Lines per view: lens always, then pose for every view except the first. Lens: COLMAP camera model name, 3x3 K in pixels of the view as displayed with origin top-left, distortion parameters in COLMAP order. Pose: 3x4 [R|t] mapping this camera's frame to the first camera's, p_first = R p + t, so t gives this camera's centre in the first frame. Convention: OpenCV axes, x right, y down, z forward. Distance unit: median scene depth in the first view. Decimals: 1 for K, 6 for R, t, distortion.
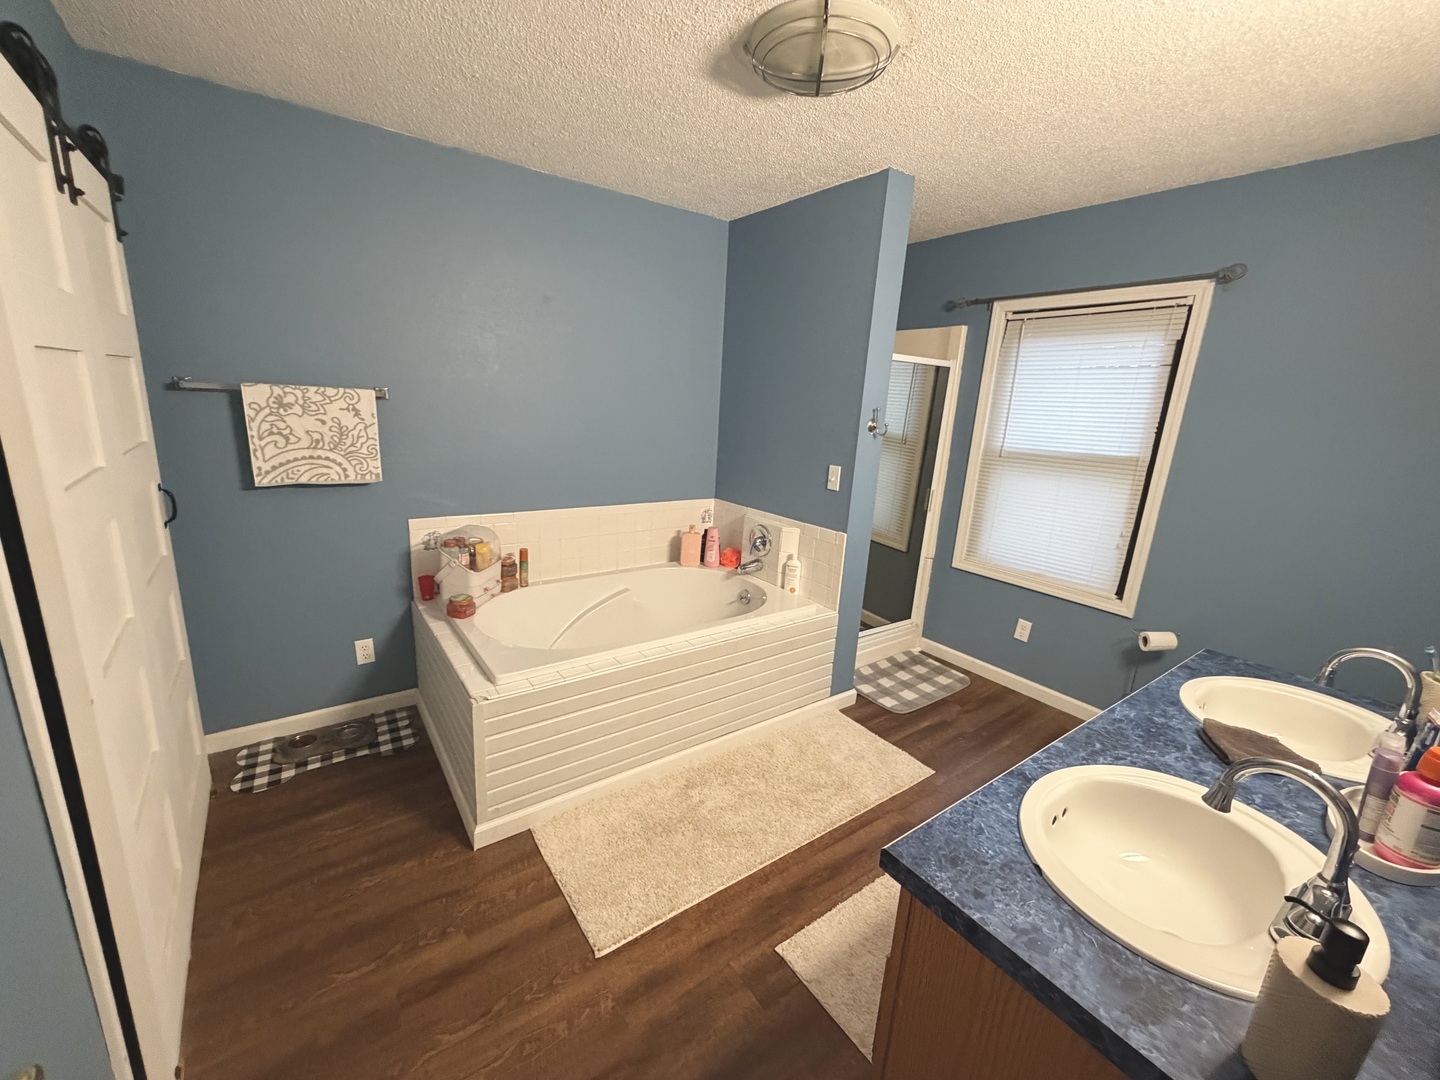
lens RADIAL K [[571.7, 0, 715.9], [0, 571.7, 538.8], [0, 0, 1]] dist [0.000092, 0.000010]
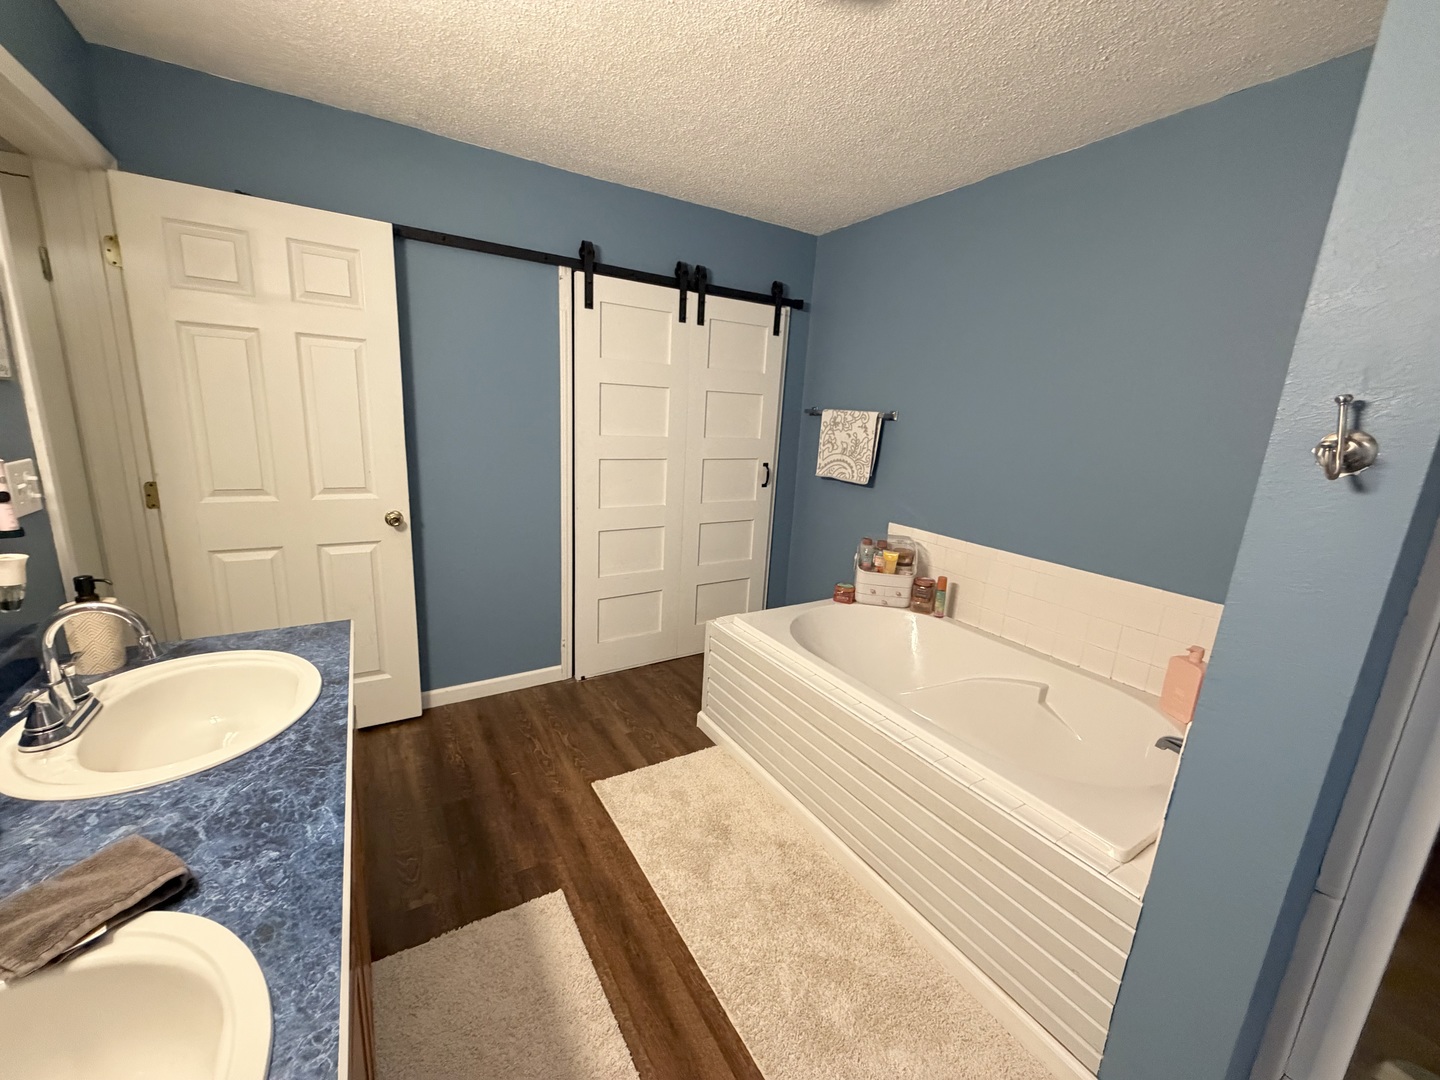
lens RADIAL K [[571.7, 0, 715.9], [0, 571.7, 538.8], [0, 0, 1]] dist [0.000092, 0.000010]
pose [[-0.068828, 0.164781, -0.983926, 0.841632], [-0.292943, 0.939448, 0.177824, -0.138804], [0.953649, 0.300473, -0.016389, 0.902348]]
